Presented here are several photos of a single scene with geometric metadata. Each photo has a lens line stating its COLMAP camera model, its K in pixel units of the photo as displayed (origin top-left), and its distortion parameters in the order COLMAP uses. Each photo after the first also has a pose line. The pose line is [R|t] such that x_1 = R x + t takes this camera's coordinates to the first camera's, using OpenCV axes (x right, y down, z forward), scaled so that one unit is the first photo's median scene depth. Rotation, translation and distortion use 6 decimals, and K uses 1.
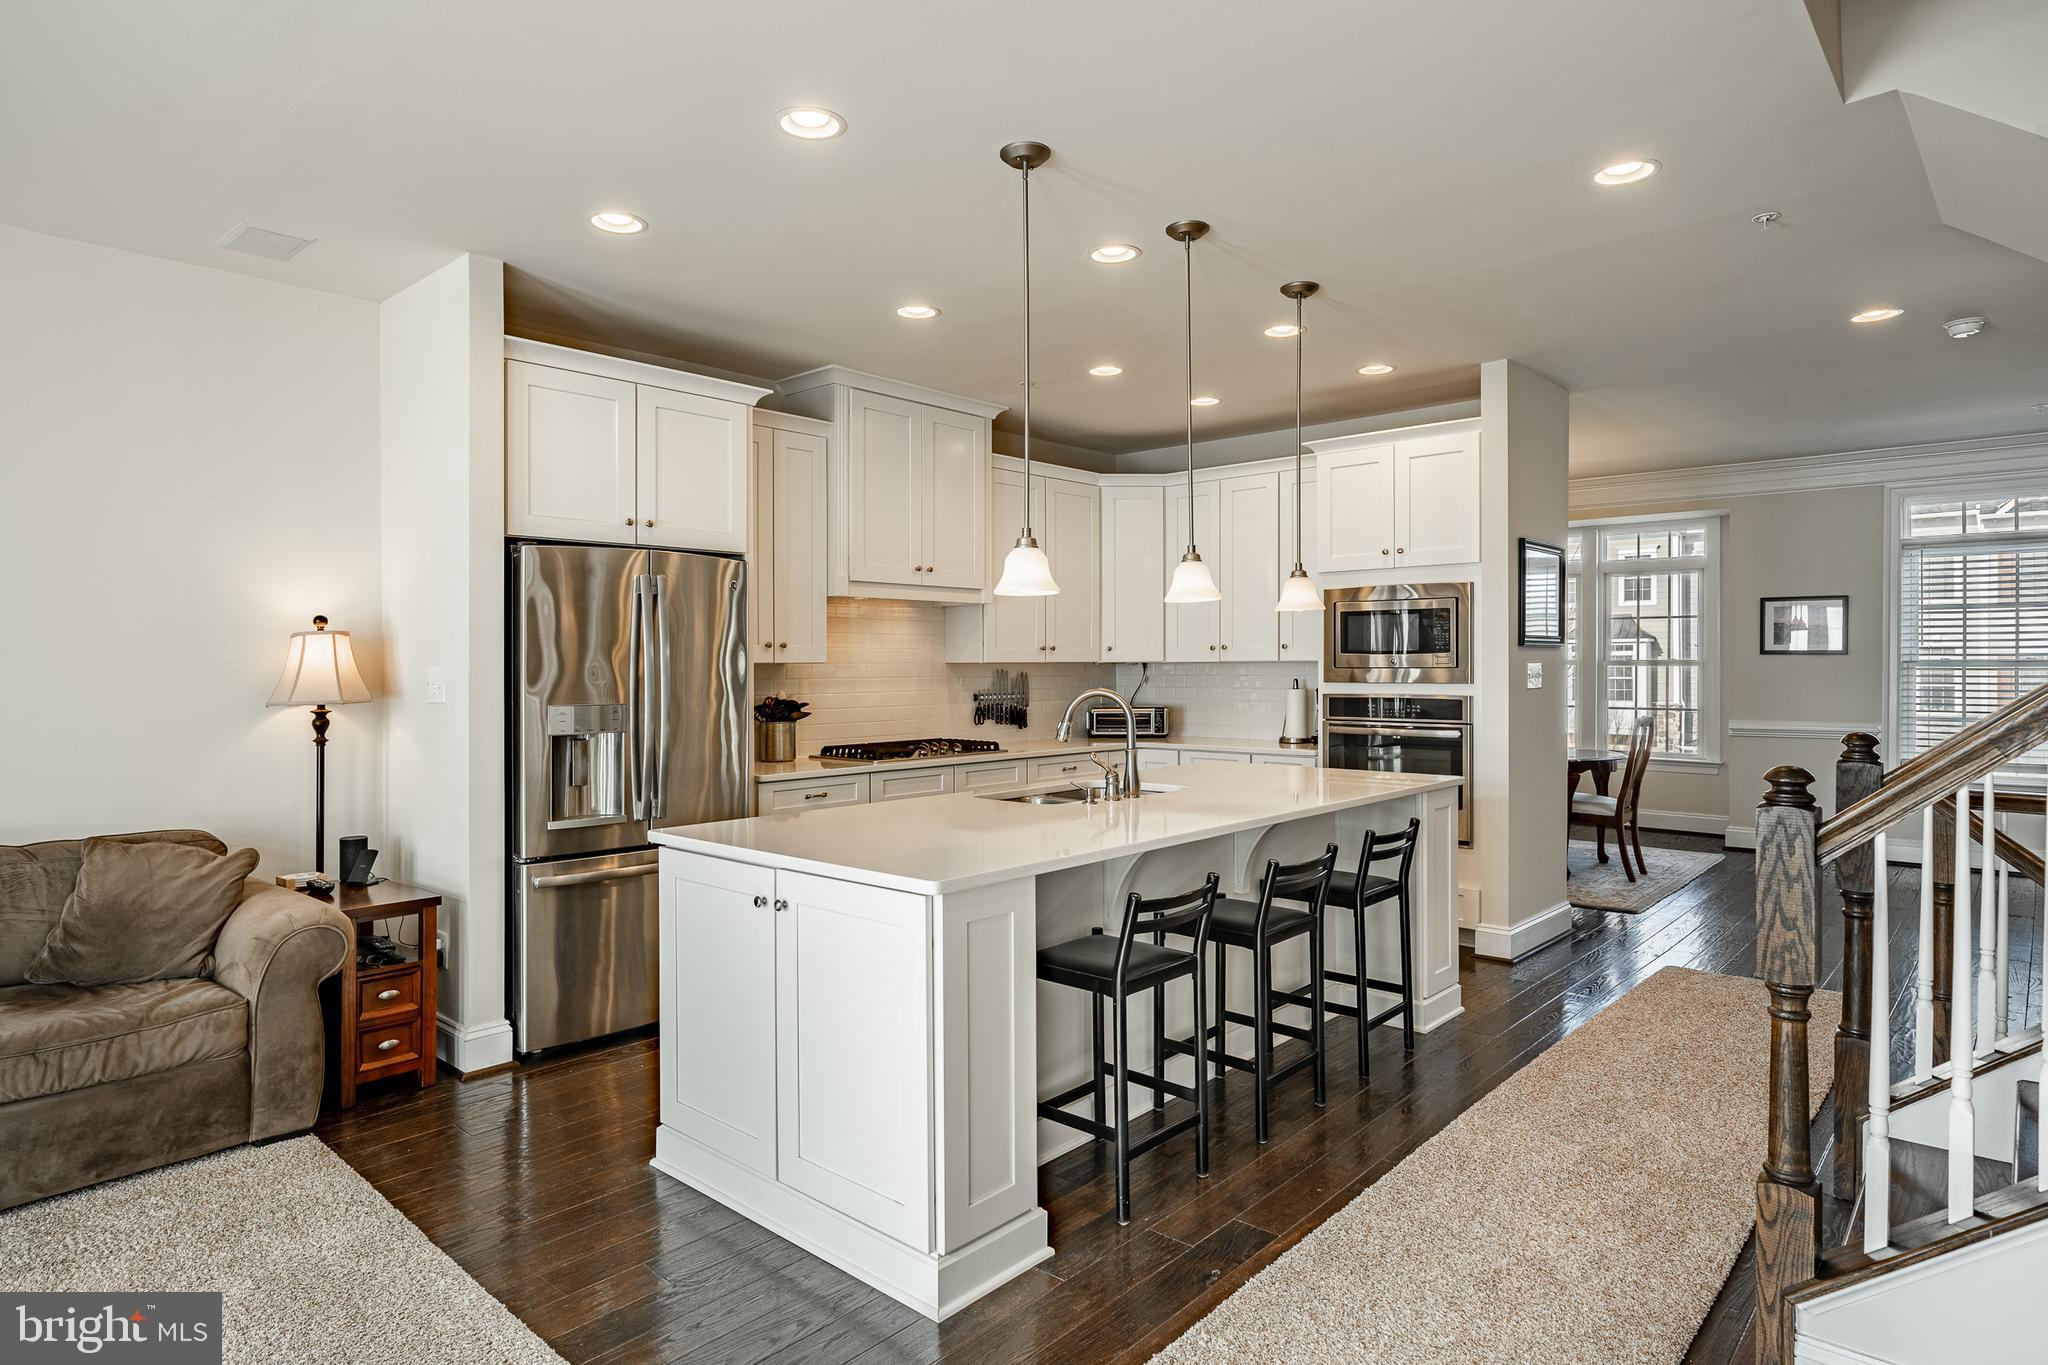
lens RADIAL K [[1134.0, 0, 1010.0], [0, 1134.0, 666.8], [0, 0, 1]] dist [-0.012750, 0.002869]
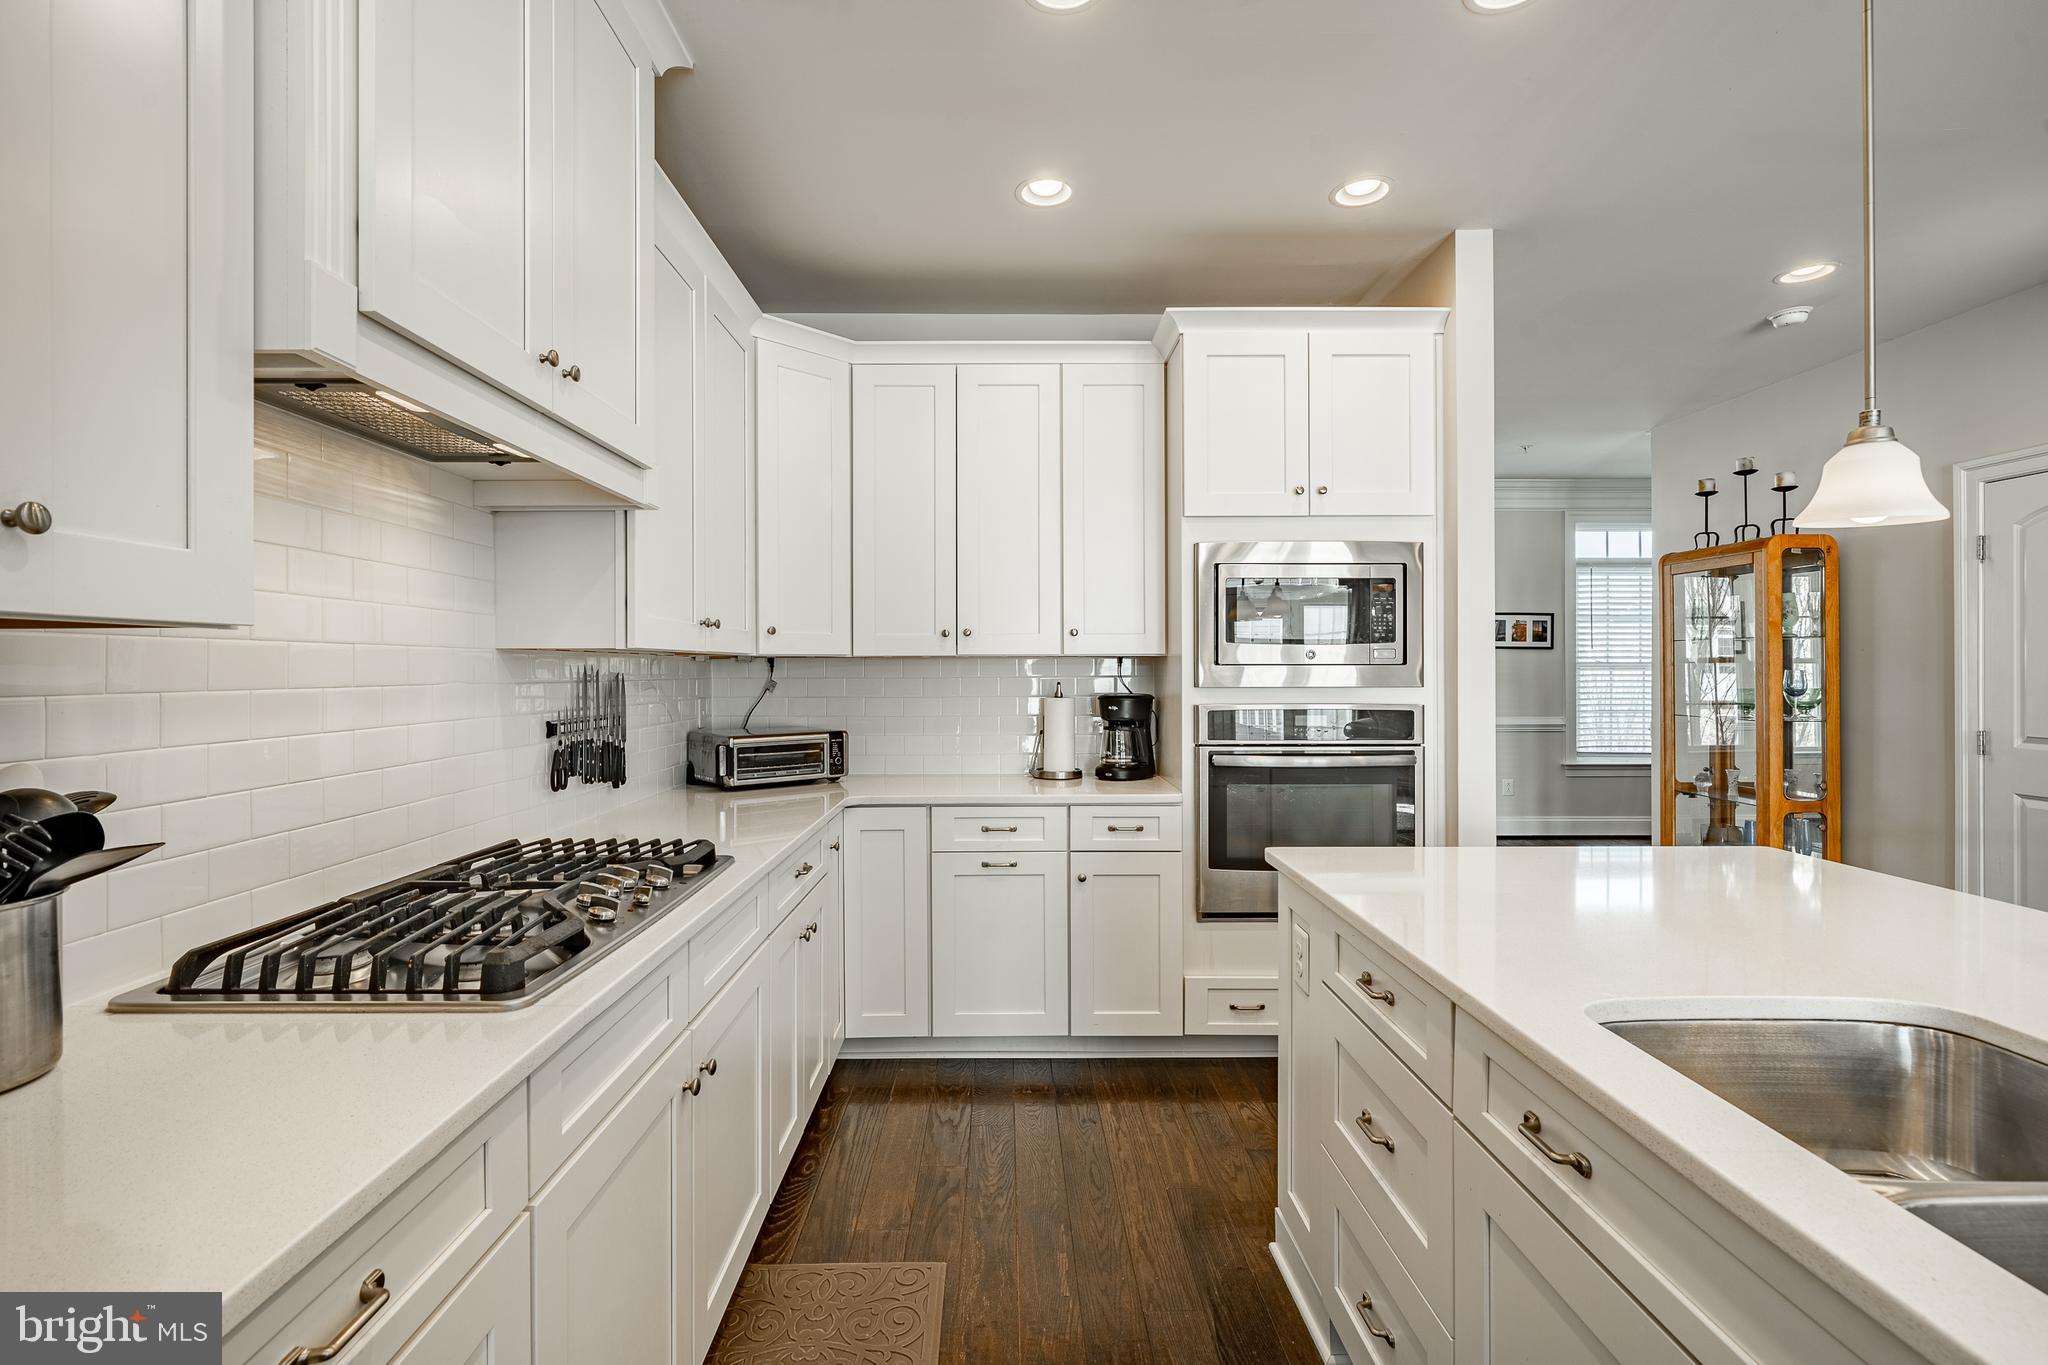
lens RADIAL K [[941.8, 0, 1007.8], [0, 941.8, 671.4], [0, 0, 1]] dist [0.002507, 0.000226]
pose [[0.743612, 0.000861, 0.668610, -0.174598], [-0.000207, 0.999999, -0.001058, 0.005803], [-0.668611, 0.000649, 0.743612, 0.736232]]
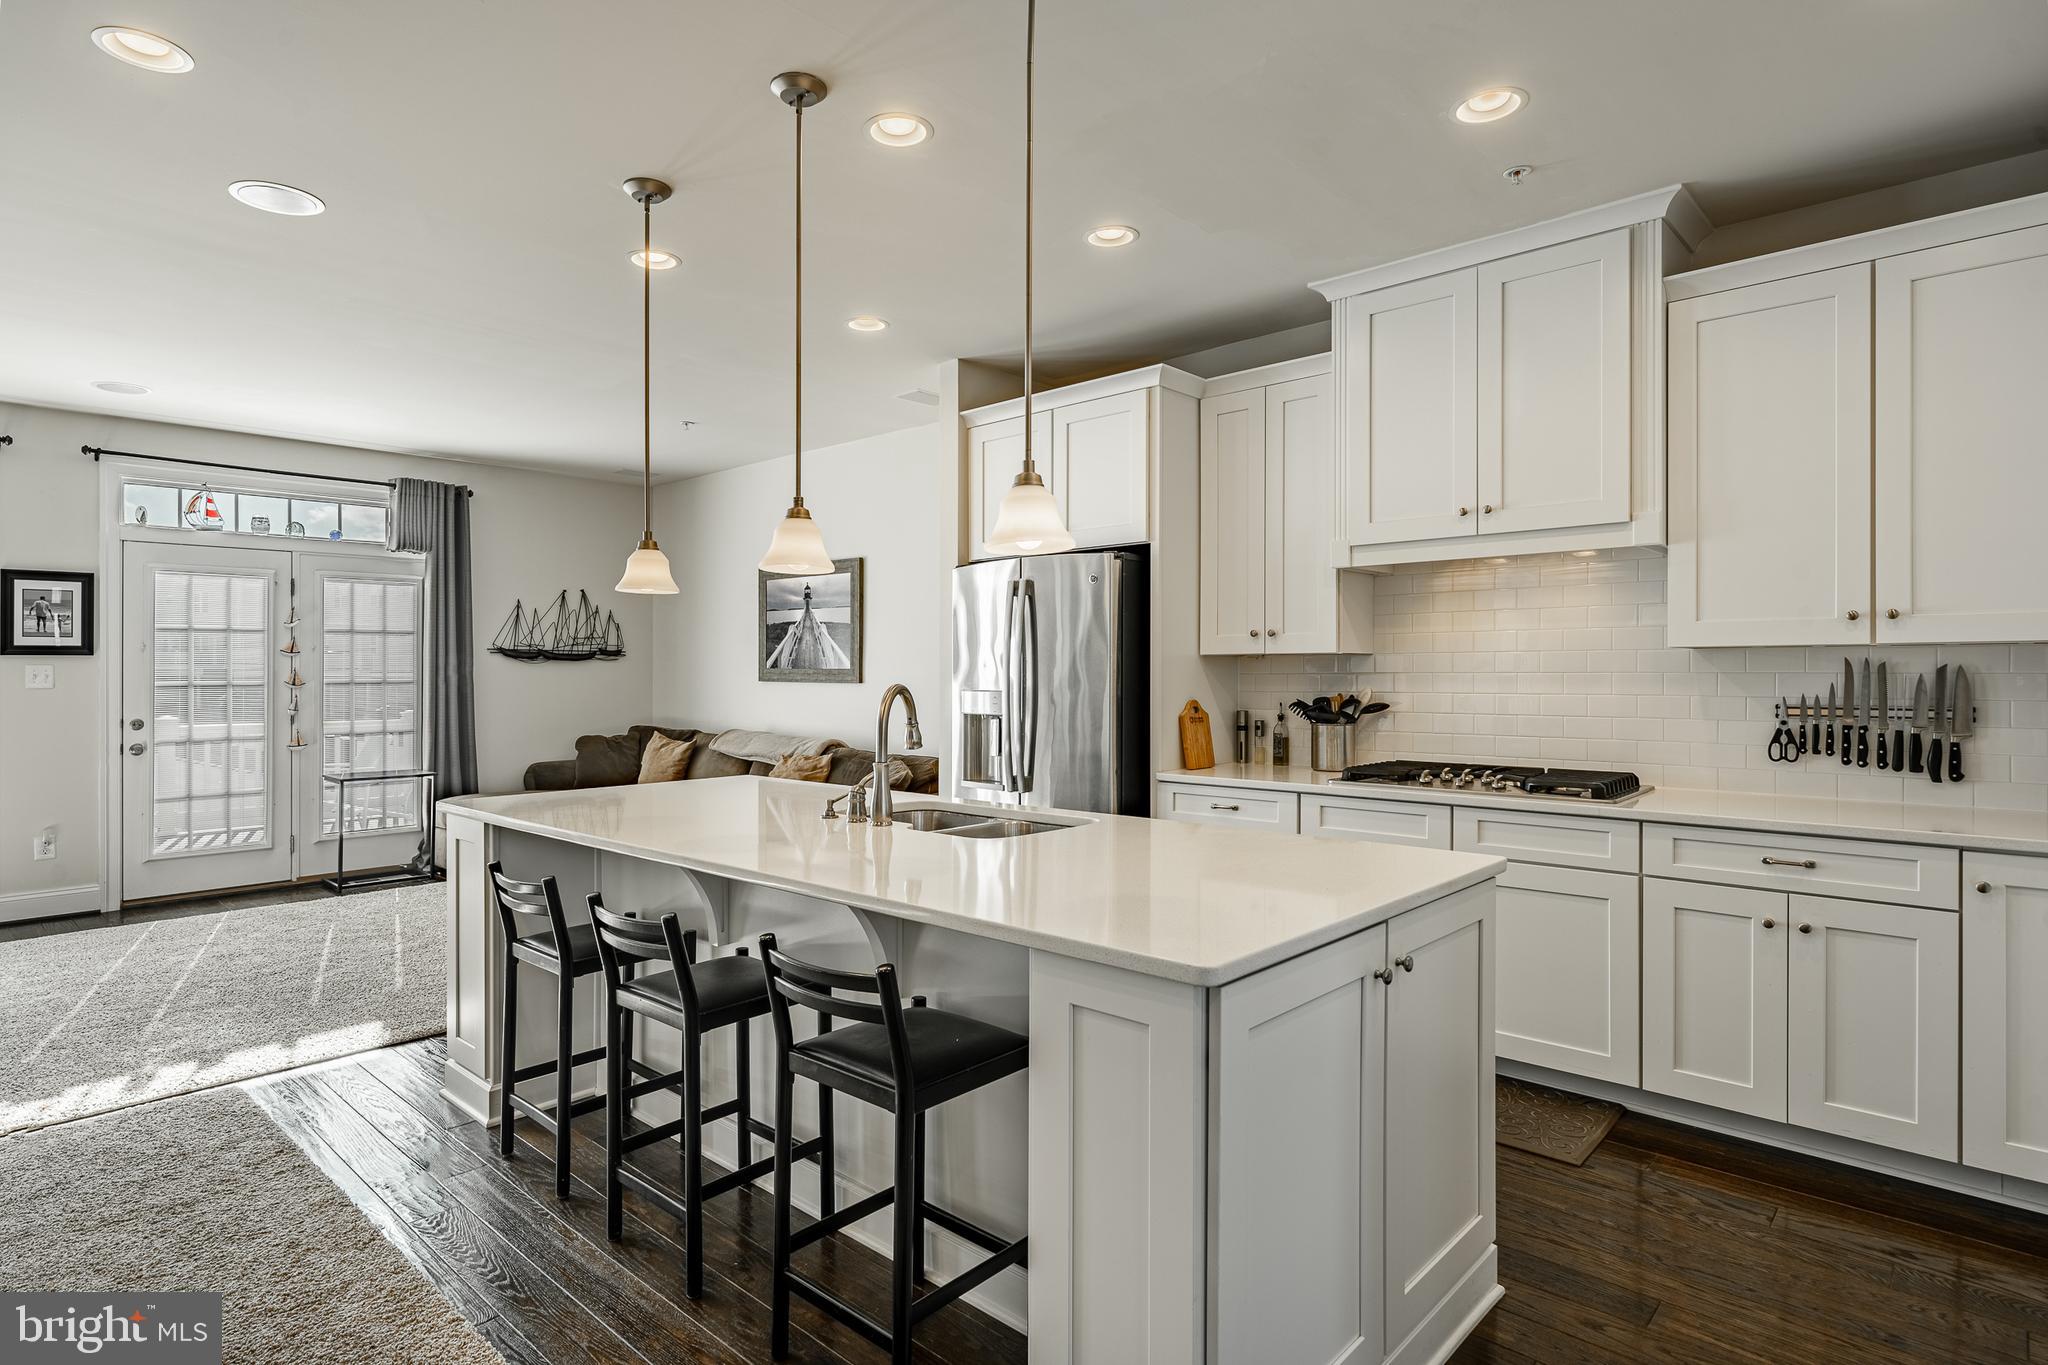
lens RADIAL K [[1083.3, 0, 1027.6], [0, 1083.3, 664.7], [0, 0, 1]] dist [-0.007989, 0.000914]
pose [[0.000006, -0.001710, -0.999999, 0.591816], [0.003100, 0.999994, -0.001710, 0.005552], [0.999995, -0.003100, 0.000011, 0.774339]]
